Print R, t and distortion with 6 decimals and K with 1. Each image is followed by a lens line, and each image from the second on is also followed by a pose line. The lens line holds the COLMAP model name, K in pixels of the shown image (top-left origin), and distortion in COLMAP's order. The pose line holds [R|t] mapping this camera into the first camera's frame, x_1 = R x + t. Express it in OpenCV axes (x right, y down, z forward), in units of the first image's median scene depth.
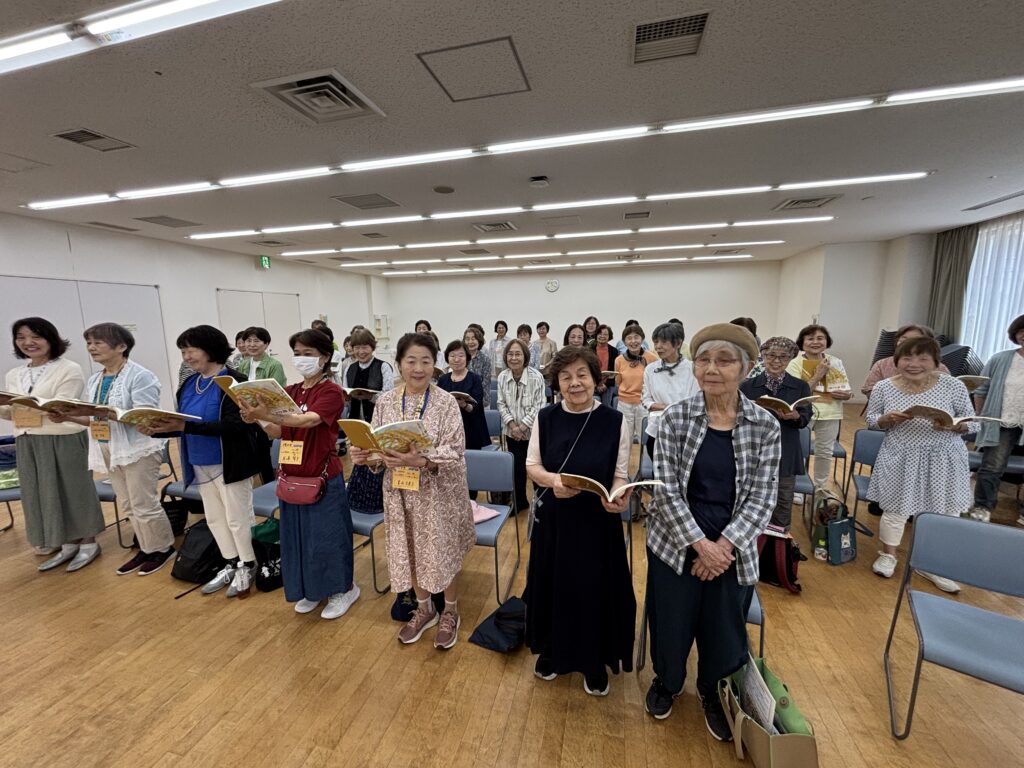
lens RADIAL K [[425.3, 0, 512.0], [0, 425.3, 384.0], [0, 0, 1]] dist [-0.002215, -0.000173]
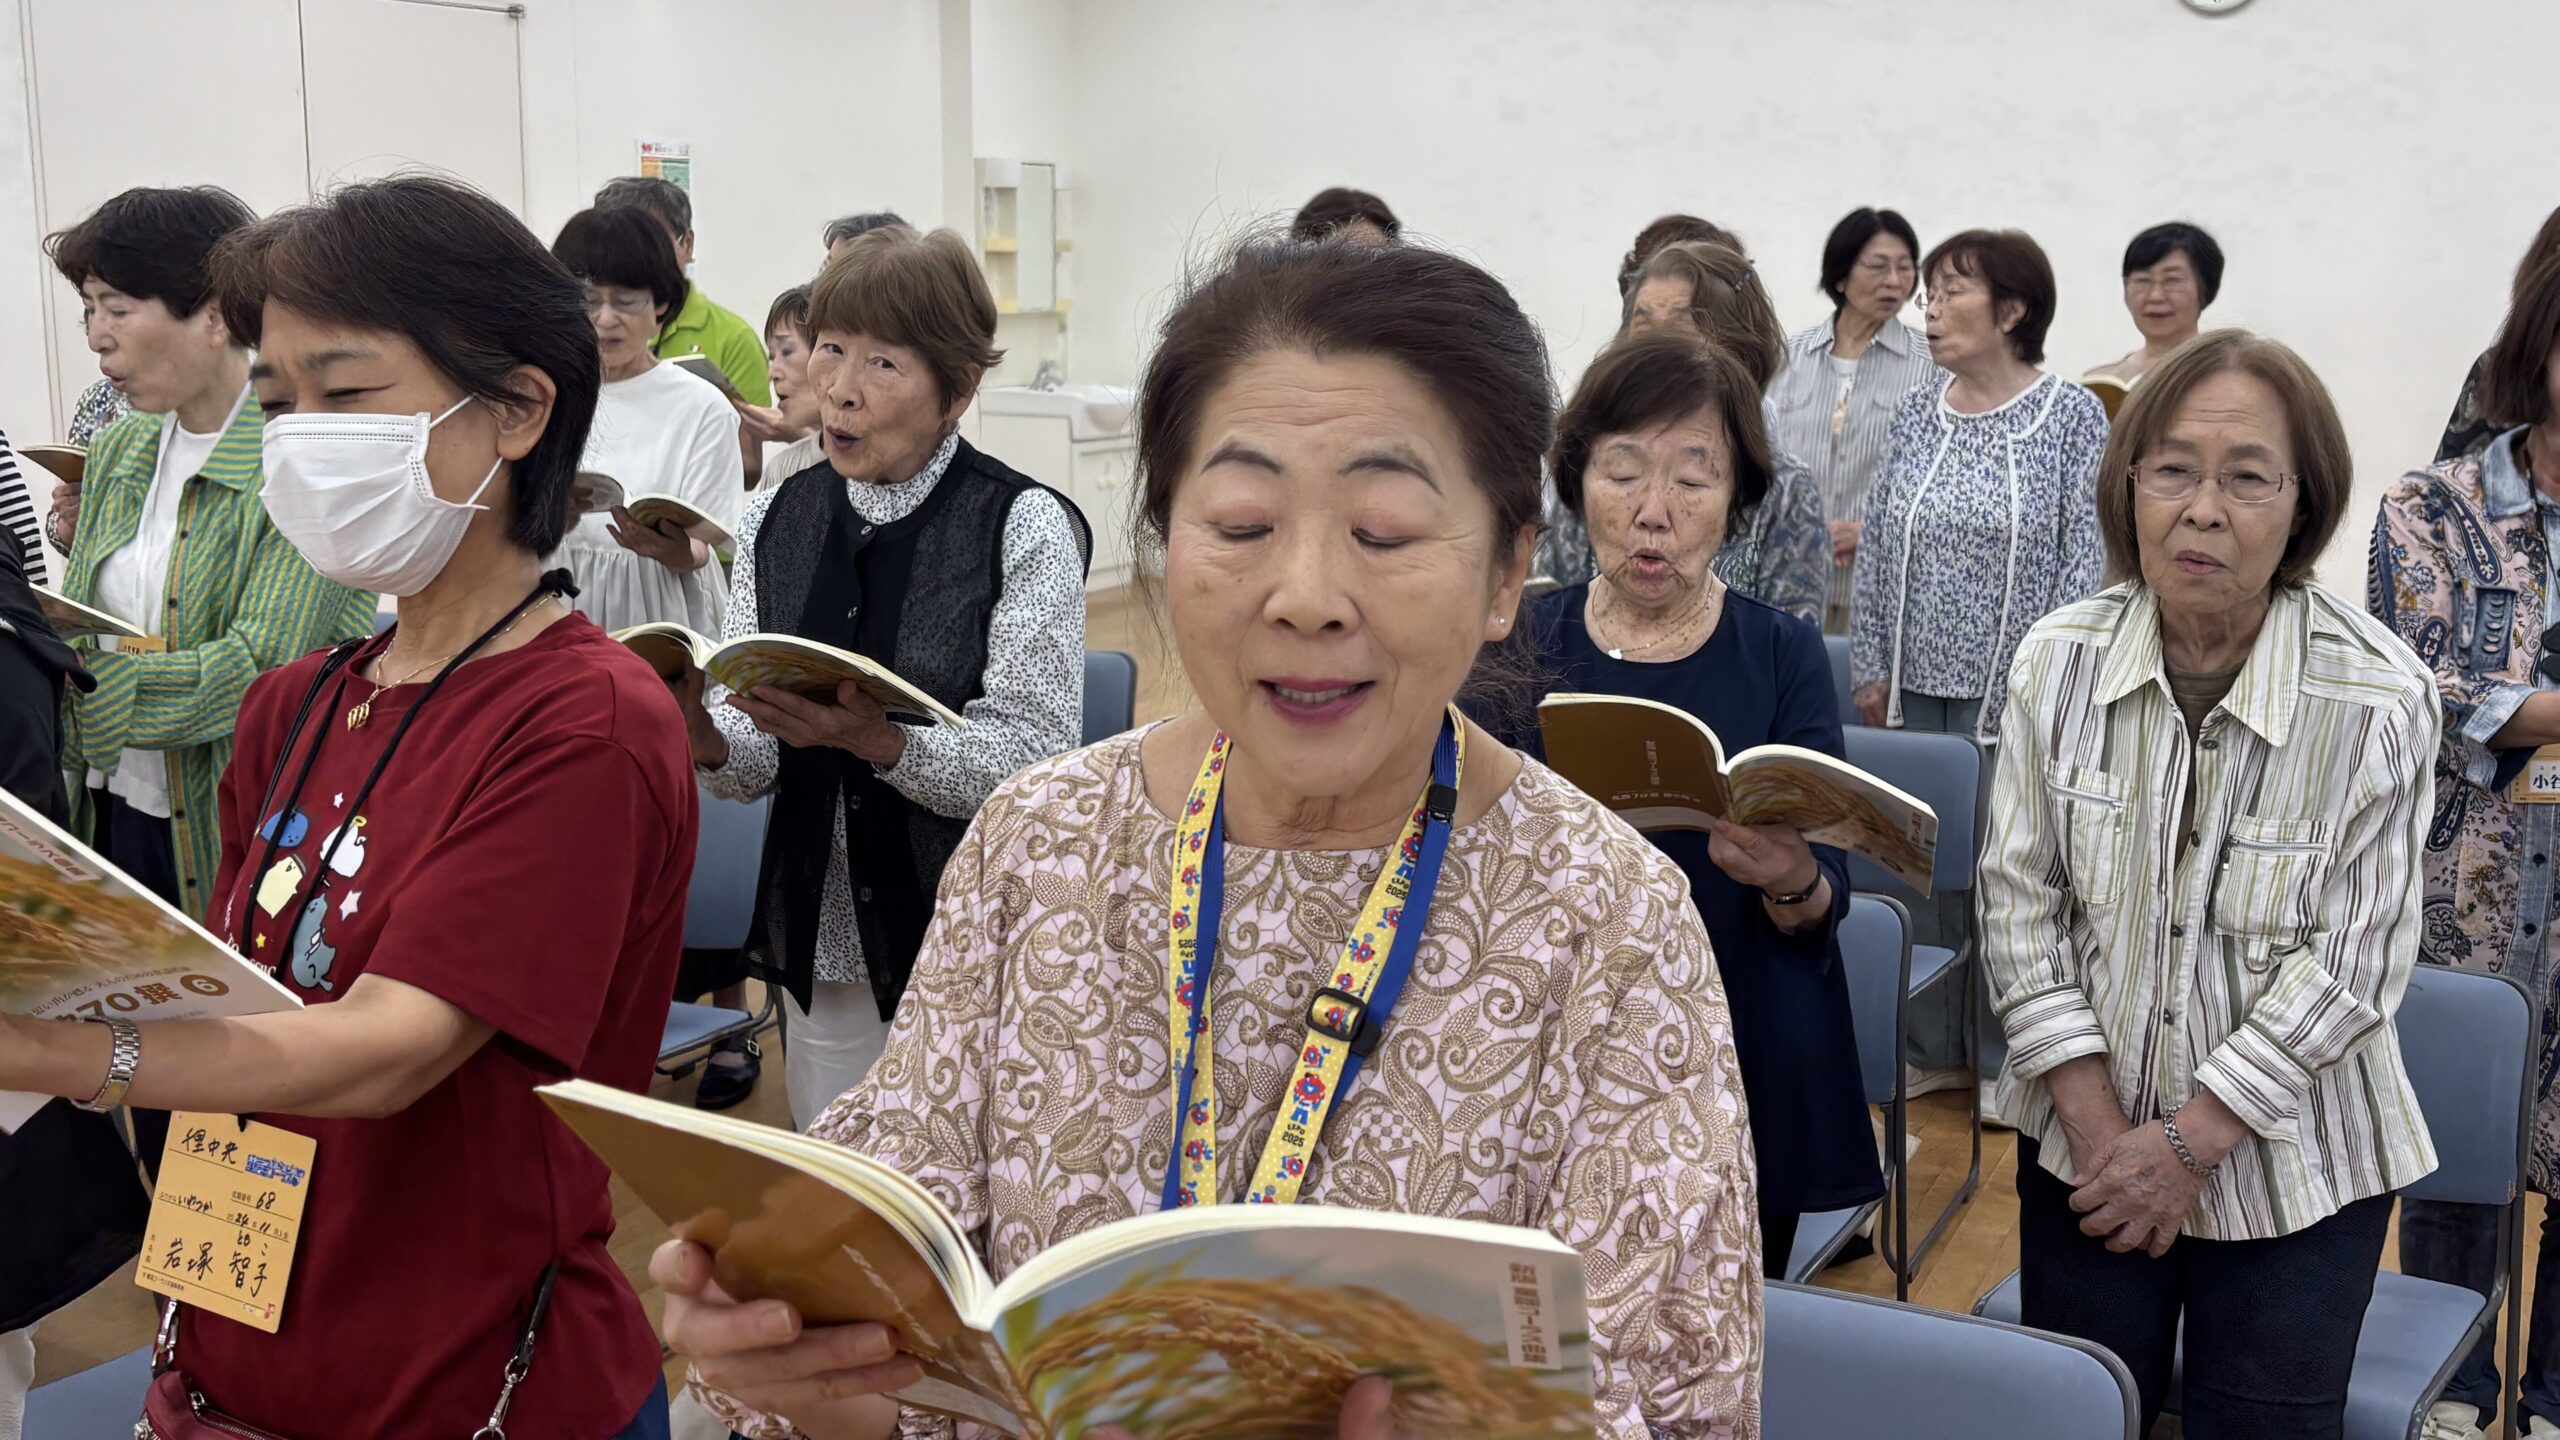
lens RADIAL K [[2714.4, 0, 1280.0], [0, 2714.4, 720.0], [0, 0, 1]] dist [0.076621, 0.001039]
pose [[0.979399, 0.063368, -0.191734, -0.079452], [-0.057194, 0.997656, 0.037568, -0.017853], [0.193665, -0.025828, 0.980728, 0.253802]]
